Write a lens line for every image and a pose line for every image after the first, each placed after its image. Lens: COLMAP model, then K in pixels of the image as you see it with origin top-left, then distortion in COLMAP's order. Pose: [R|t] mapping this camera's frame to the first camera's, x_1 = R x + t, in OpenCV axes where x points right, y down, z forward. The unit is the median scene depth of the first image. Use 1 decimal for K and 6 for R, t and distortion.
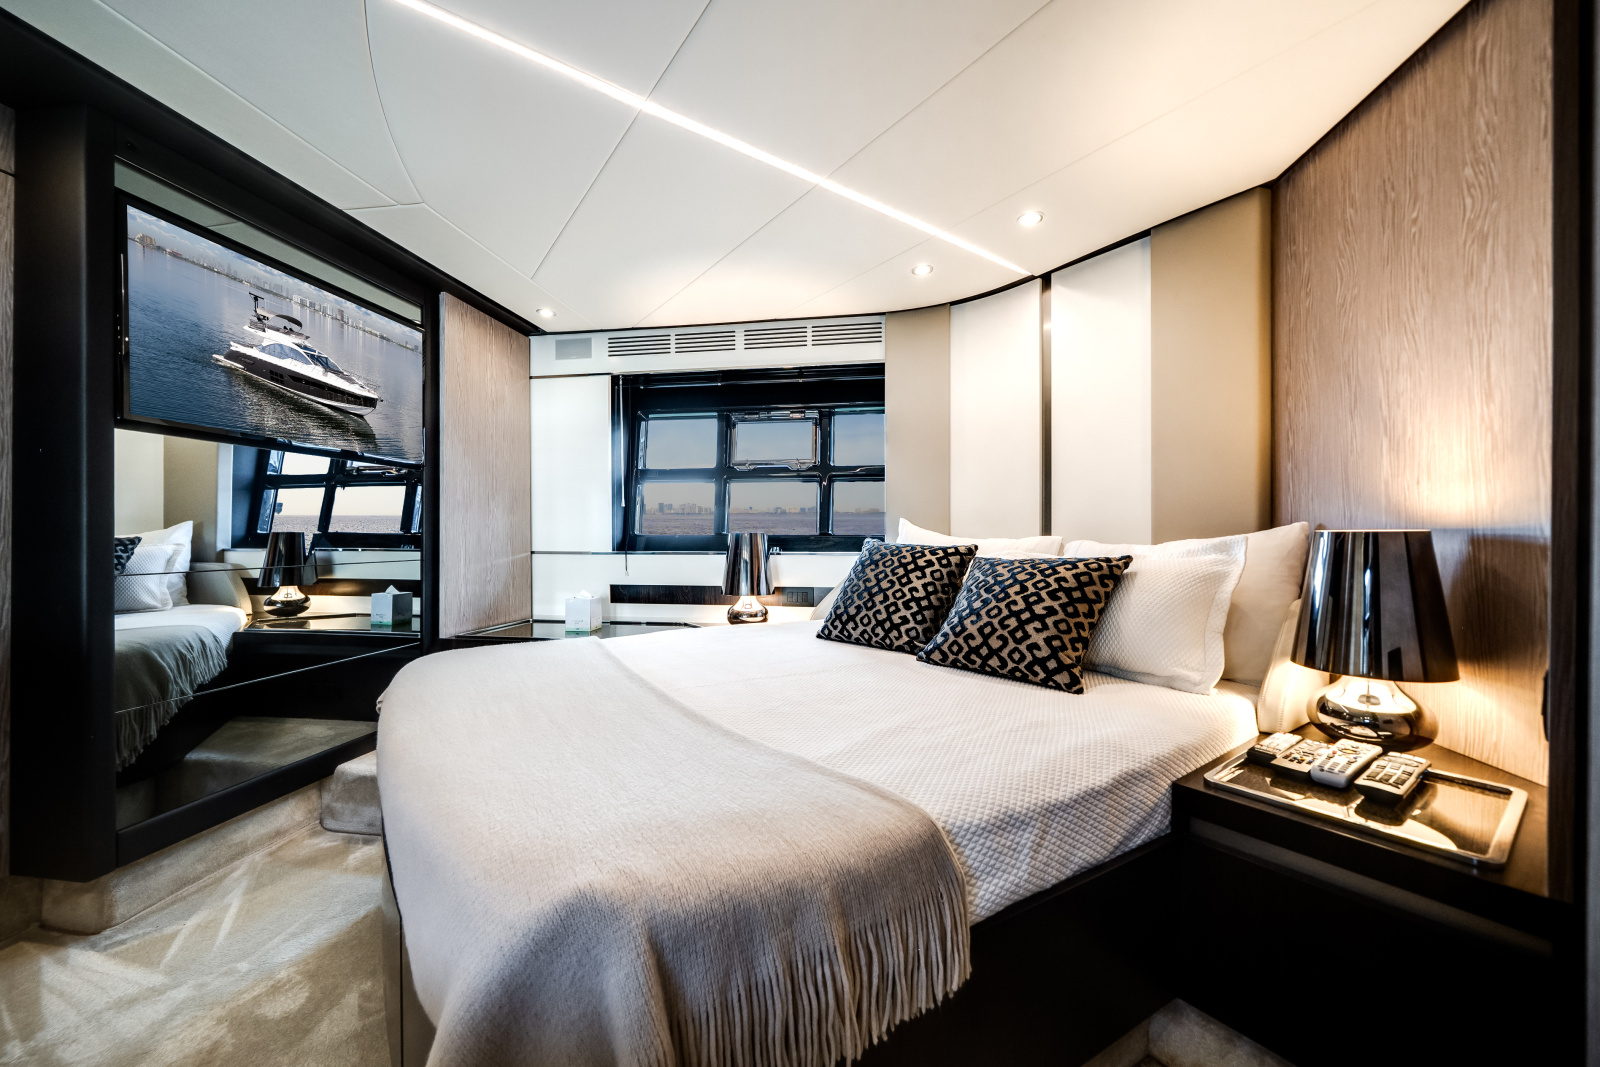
lens RADIAL K [[541.4, 0, 797.5], [0, 541.4, 537.1], [0, 0, 1]] dist [-0.008477, 0.000262]
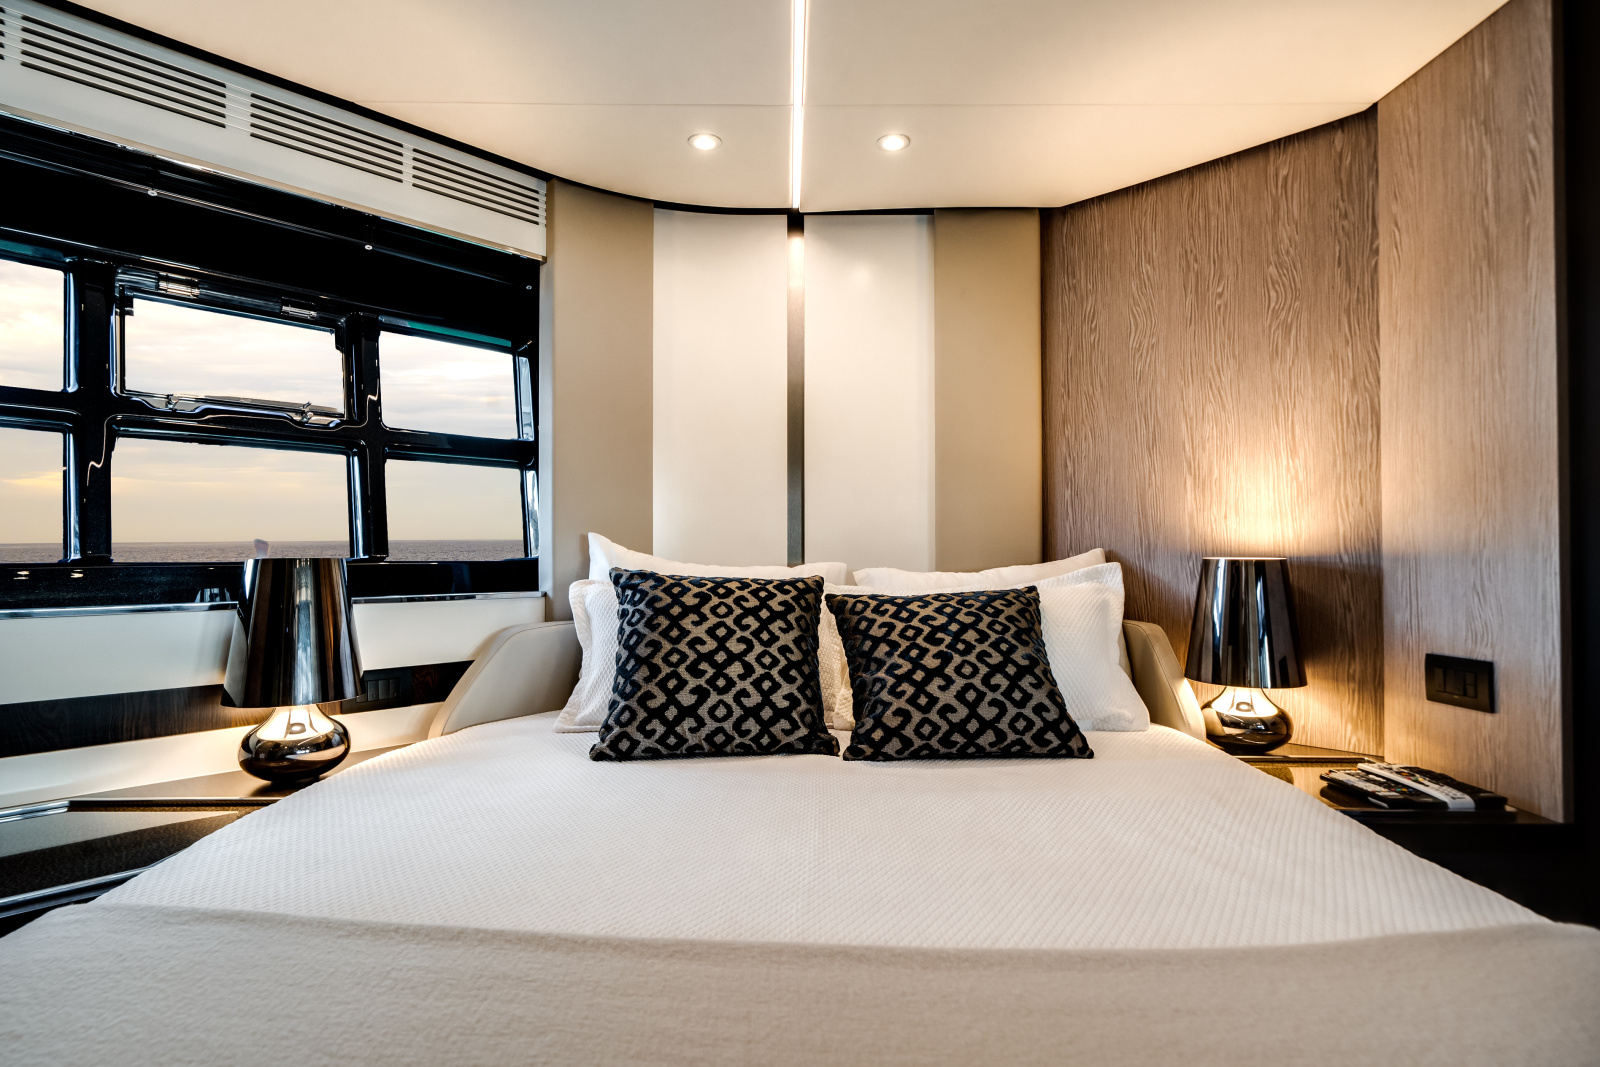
lens RADIAL K [[772.0, 0, 798.4], [0, 772.0, 541.8], [0, 0, 1]] dist [-0.000854, -0.000052]
pose [[0.625445, 0.012672, 0.780165, -0.649138], [0.002922, 0.999823, -0.018582, -0.016120], [-0.780263, 0.013902, 0.625298, 0.579238]]
